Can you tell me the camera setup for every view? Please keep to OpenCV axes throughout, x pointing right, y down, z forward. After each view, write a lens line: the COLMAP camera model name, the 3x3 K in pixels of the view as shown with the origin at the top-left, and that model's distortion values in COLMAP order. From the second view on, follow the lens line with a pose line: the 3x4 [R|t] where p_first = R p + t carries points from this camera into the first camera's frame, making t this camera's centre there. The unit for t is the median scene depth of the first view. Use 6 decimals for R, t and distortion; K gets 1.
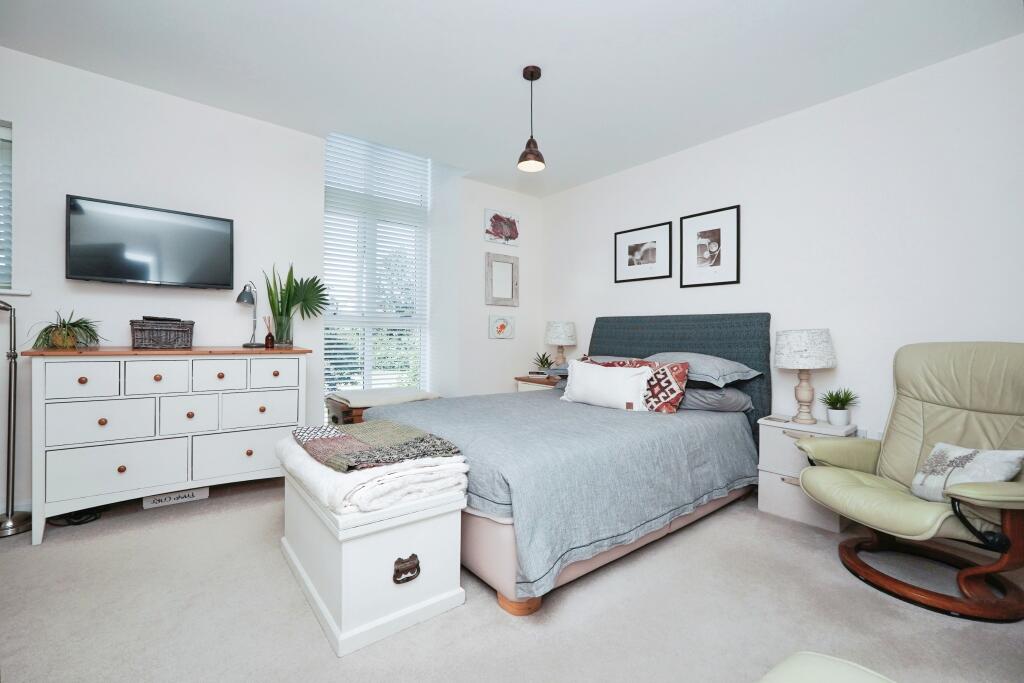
lens RADIAL K [[440.2, 0, 512.0], [0, 440.2, 341.5], [0, 0, 1]] dist [-0.002223, -0.000154]
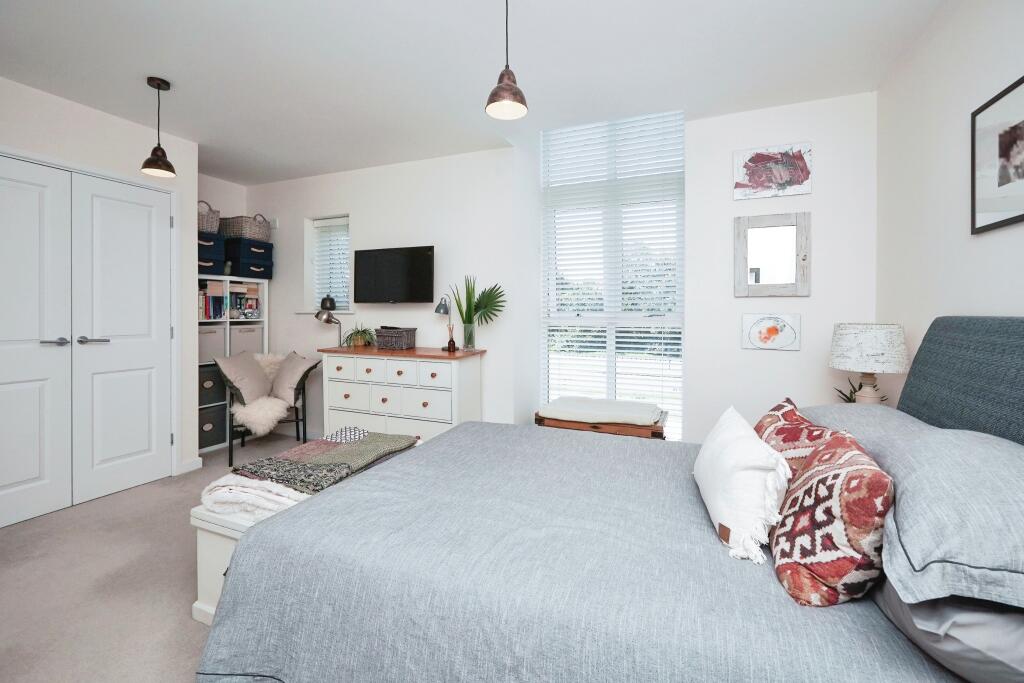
lens RADIAL K [[445.9, 0, 510.0], [0, 445.9, 324.2], [0, 0, 1]] dist [-0.003292, -0.000128]
pose [[0.465352, 0.008791, -0.885082, 0.532082], [-0.012593, 0.999915, 0.003310, -0.060066], [0.885036, 0.009605, 0.465423, 0.565870]]
